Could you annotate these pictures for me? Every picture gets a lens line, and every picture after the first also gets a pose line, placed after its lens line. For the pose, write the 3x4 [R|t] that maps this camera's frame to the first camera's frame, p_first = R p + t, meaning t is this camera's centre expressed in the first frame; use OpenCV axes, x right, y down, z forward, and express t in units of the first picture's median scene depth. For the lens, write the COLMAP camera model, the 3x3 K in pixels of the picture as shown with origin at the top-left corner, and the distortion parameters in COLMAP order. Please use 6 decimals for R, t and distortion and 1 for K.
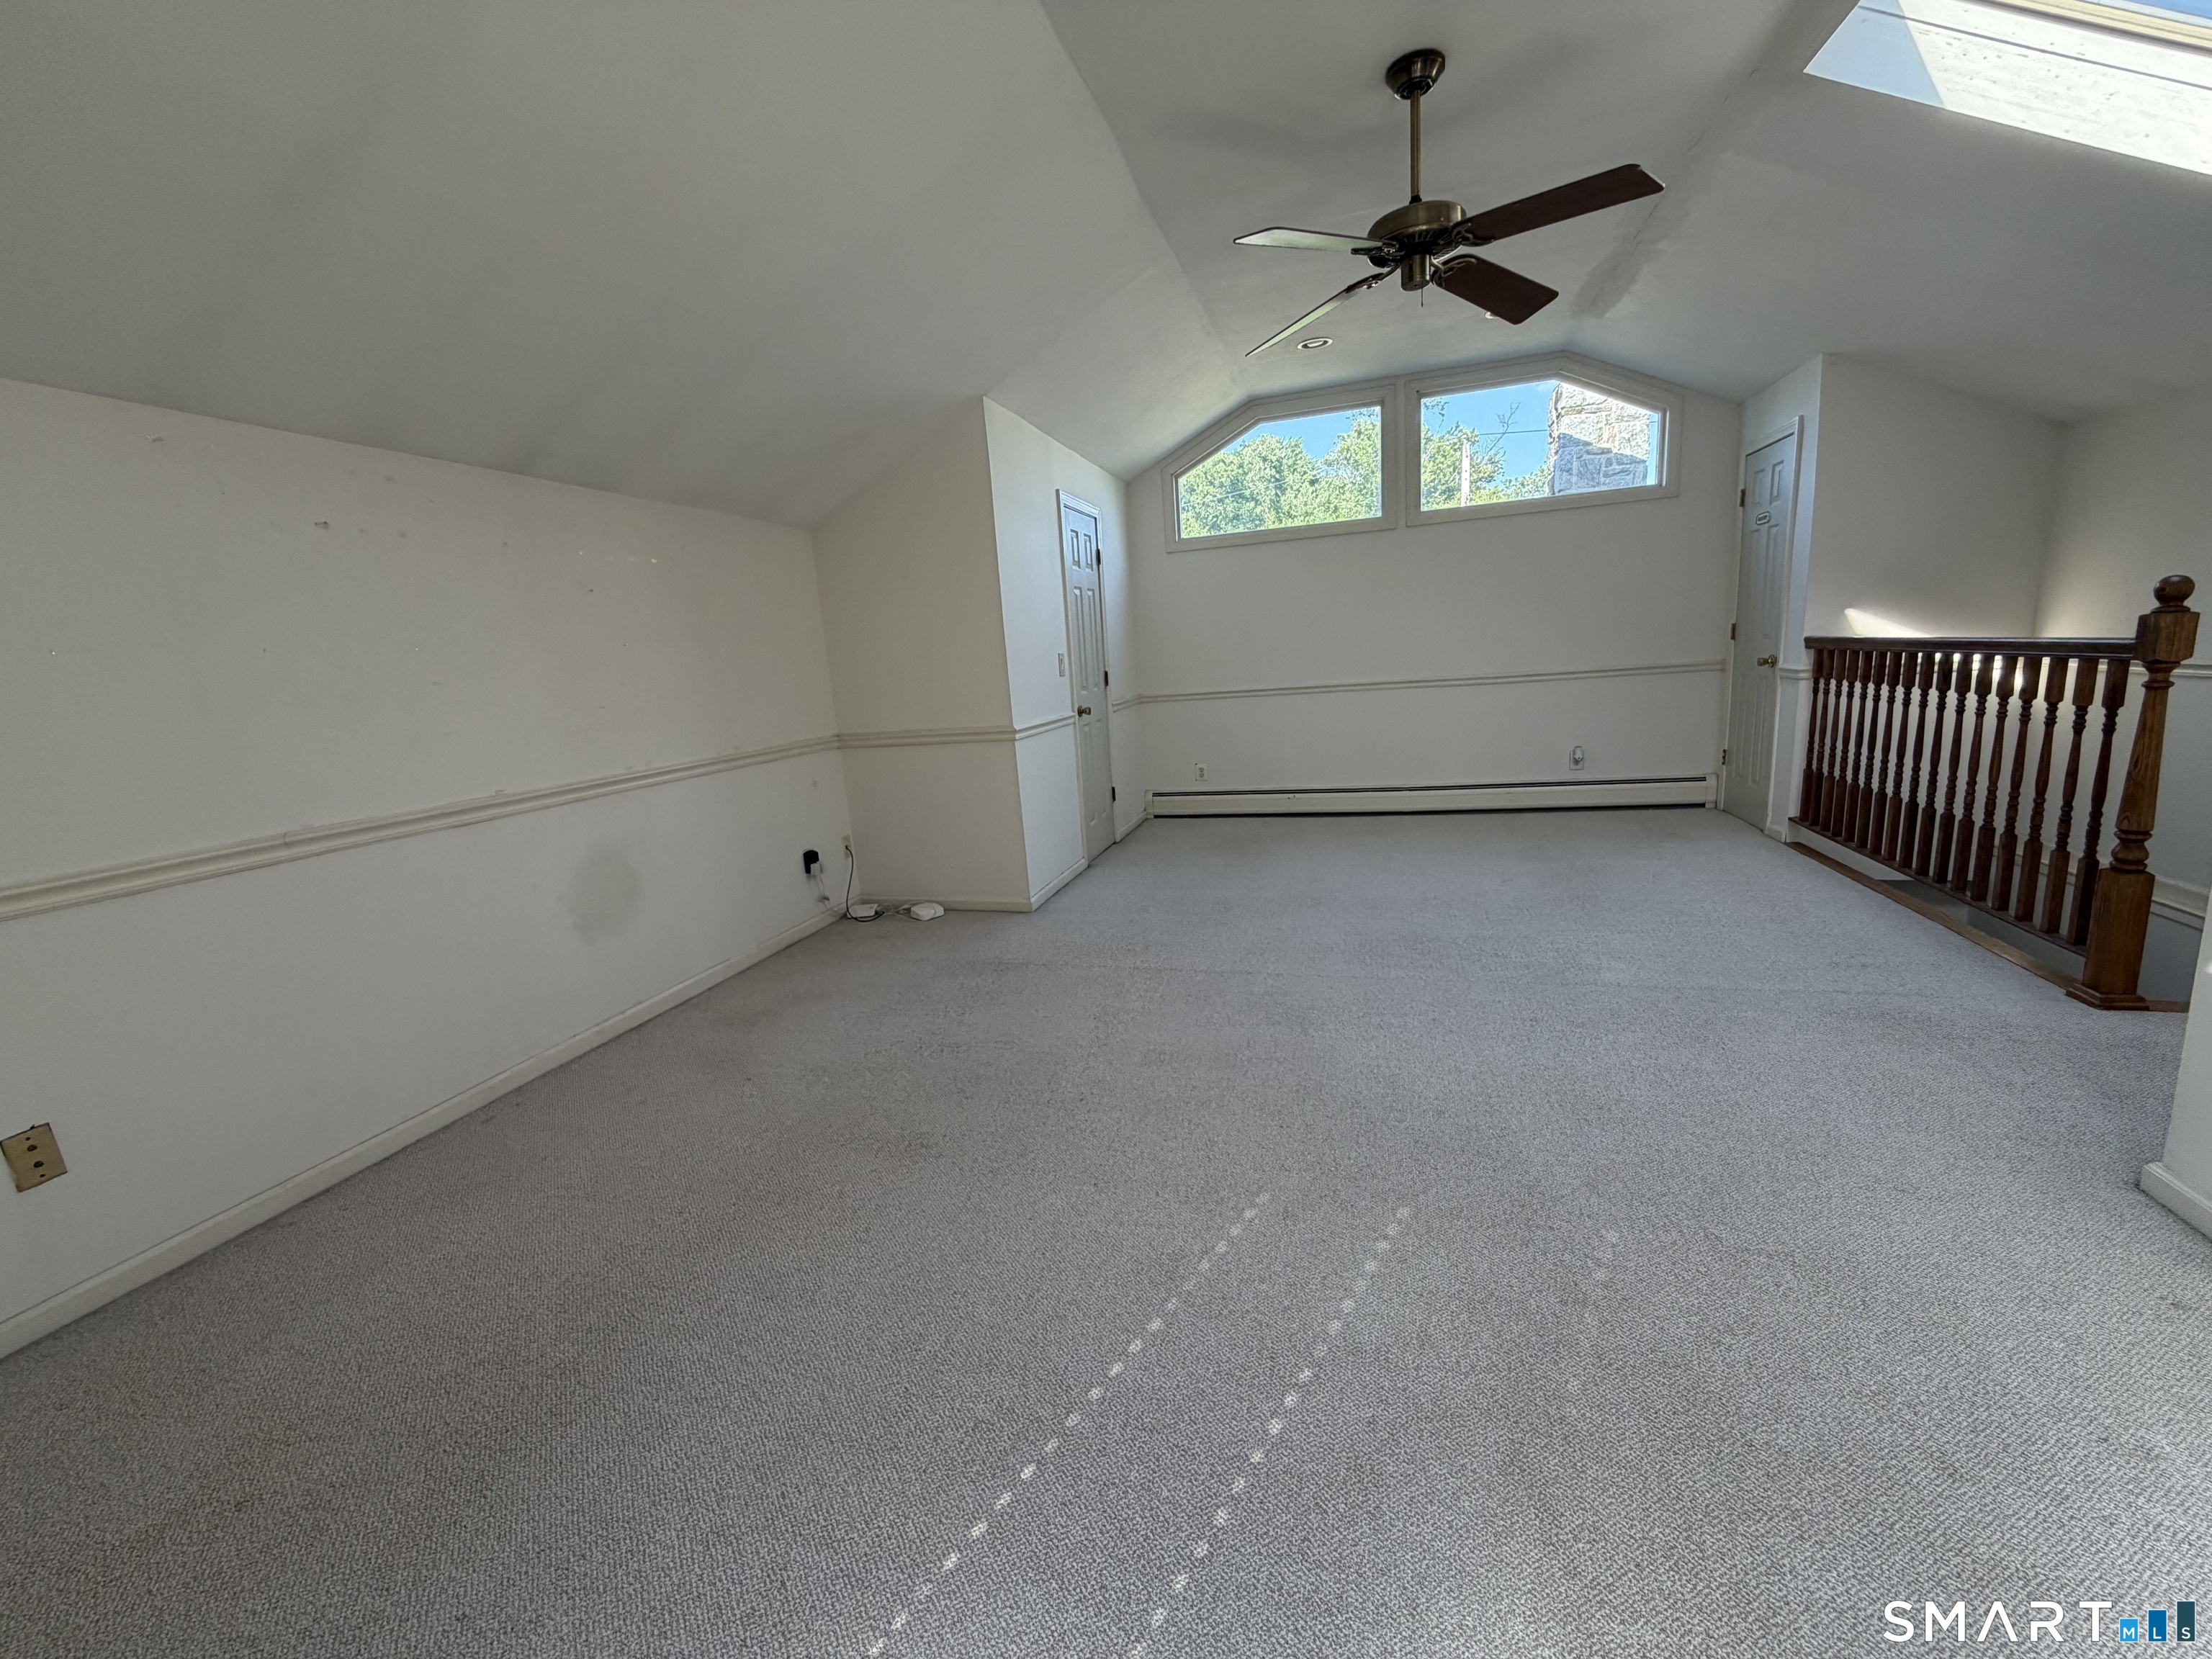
lens RADIAL K [[892.0, 0, 1106.0], [0, 892.0, 829.5], [0, 0, 1]] dist [-0.000477, -0.000045]
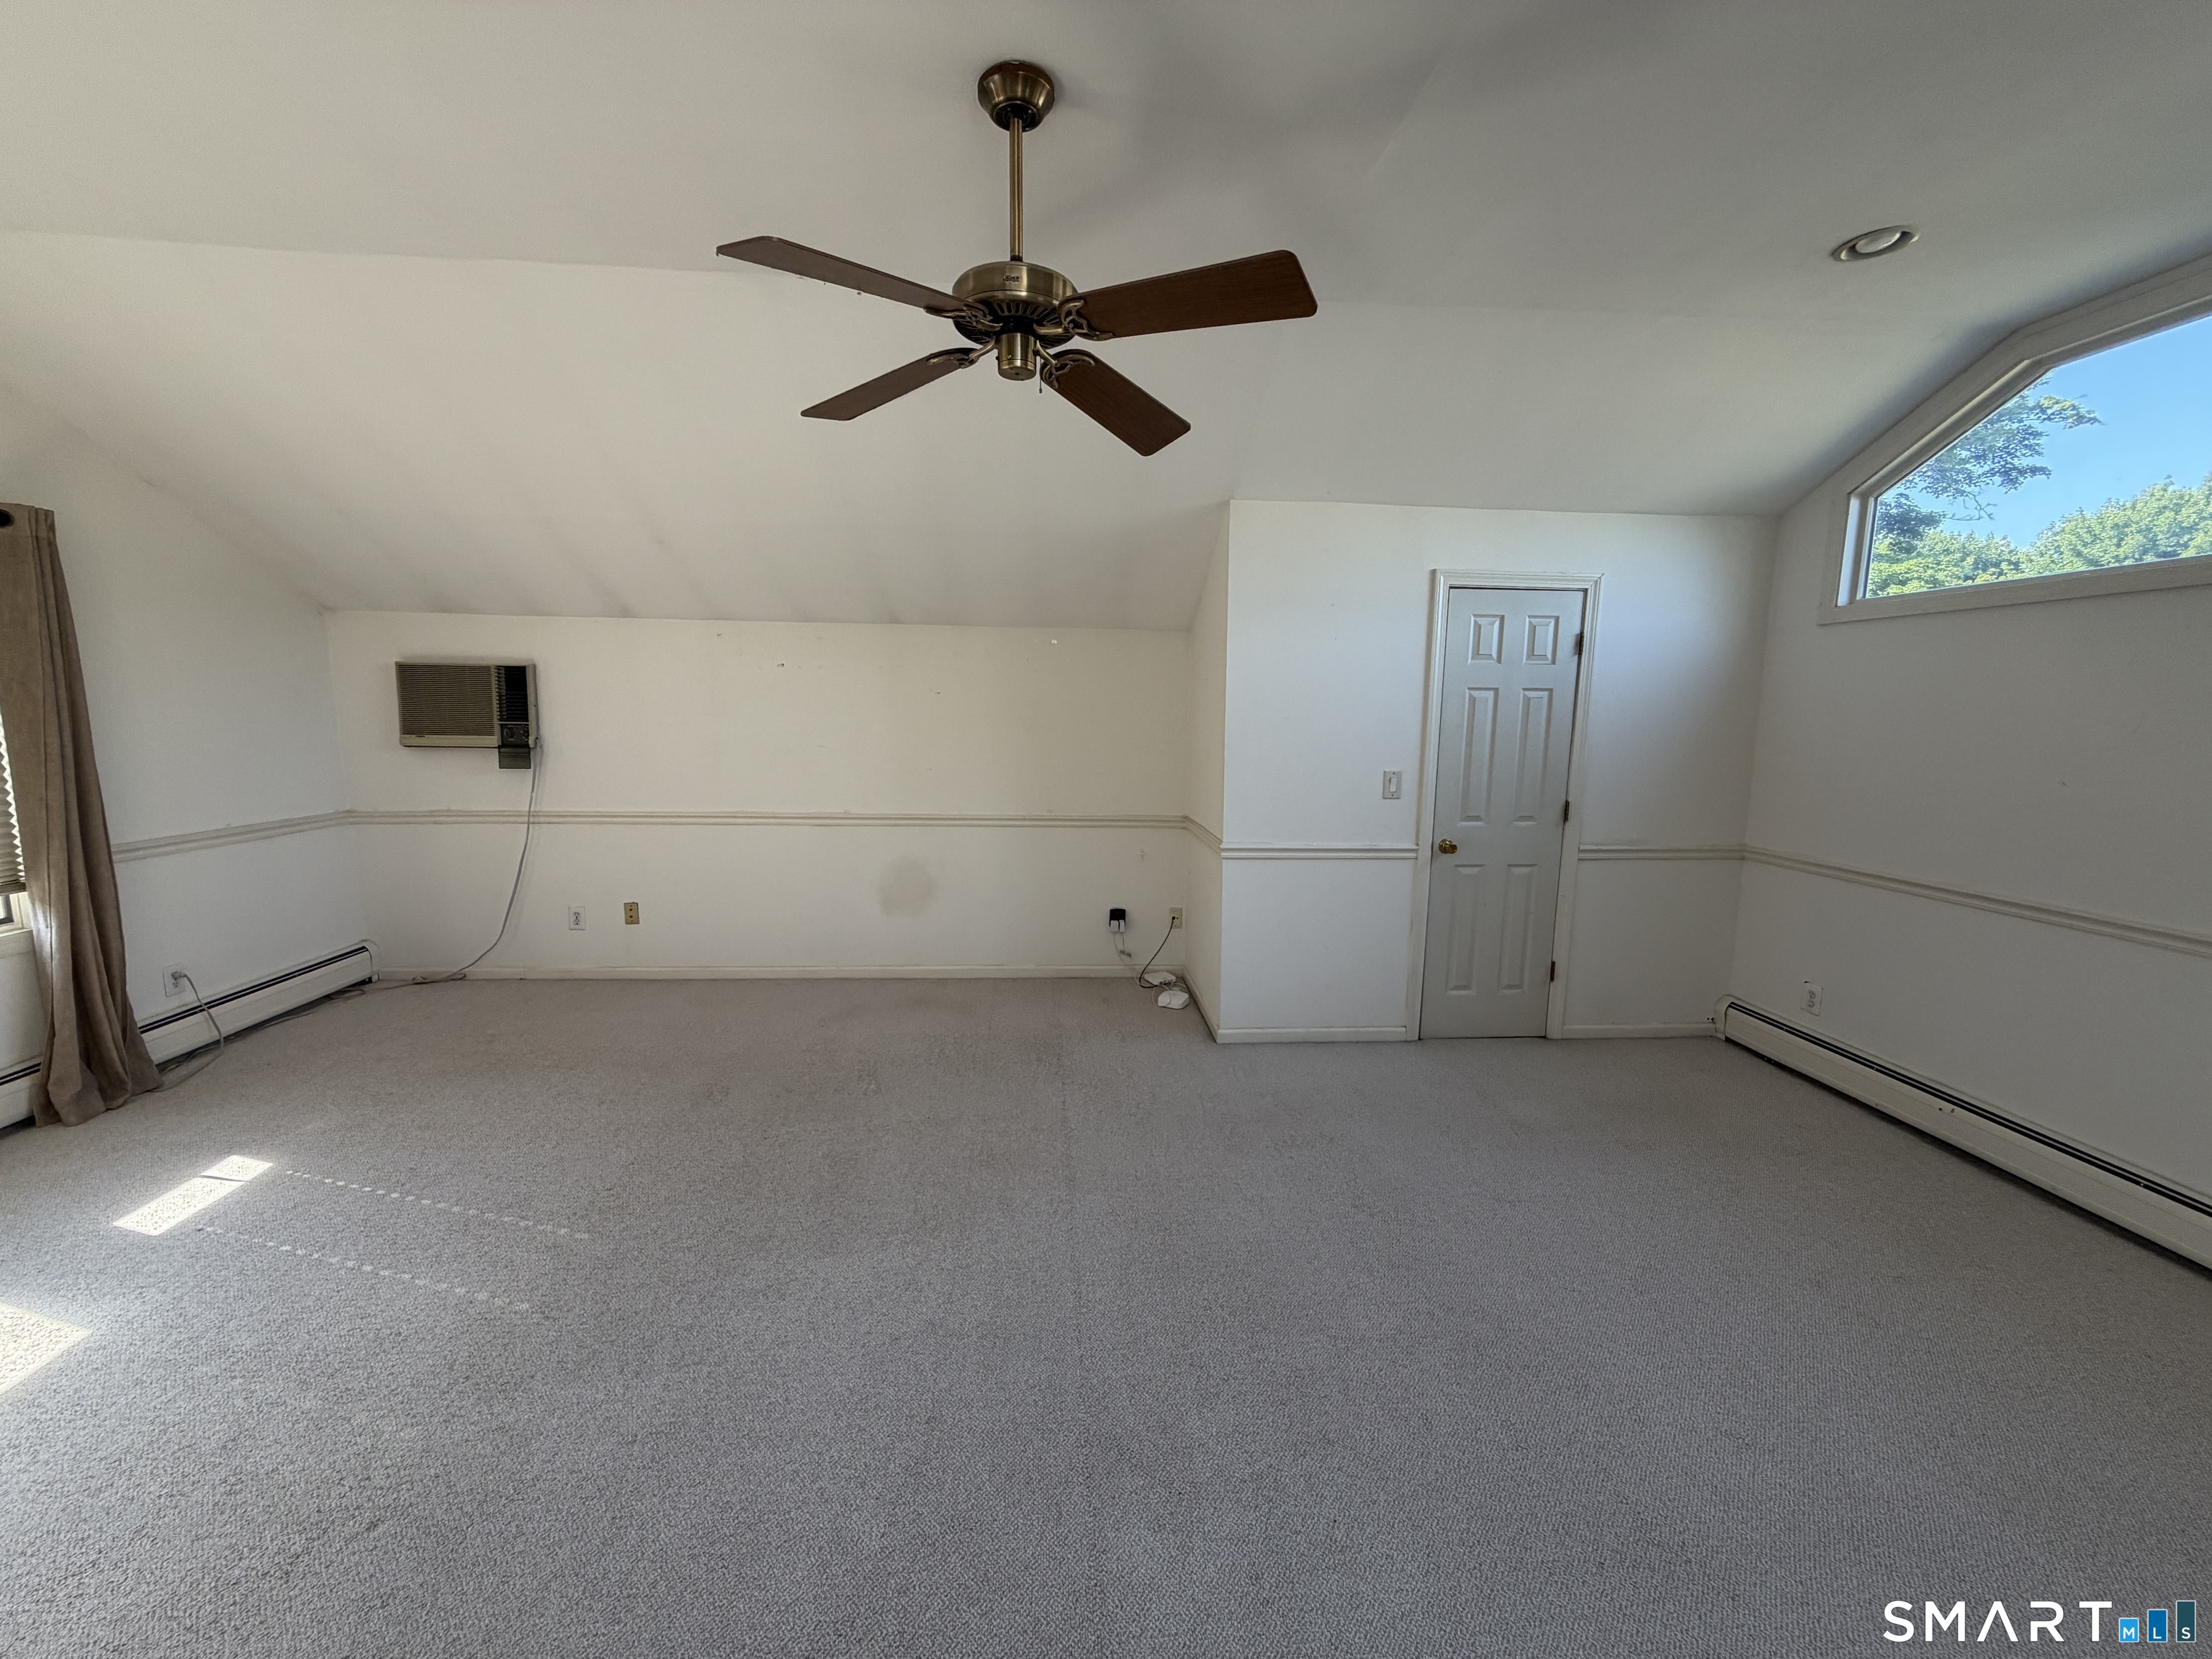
lens RADIAL K [[892.0, 0, 1106.0], [0, 892.0, 829.5], [0, 0, 1]] dist [-0.000477, -0.000045]
pose [[0.342619, 0.202158, -0.917466, 0.718532], [-0.217826, 0.967056, 0.131739, -0.229625], [0.913873, 0.154711, 0.375367, 0.544560]]
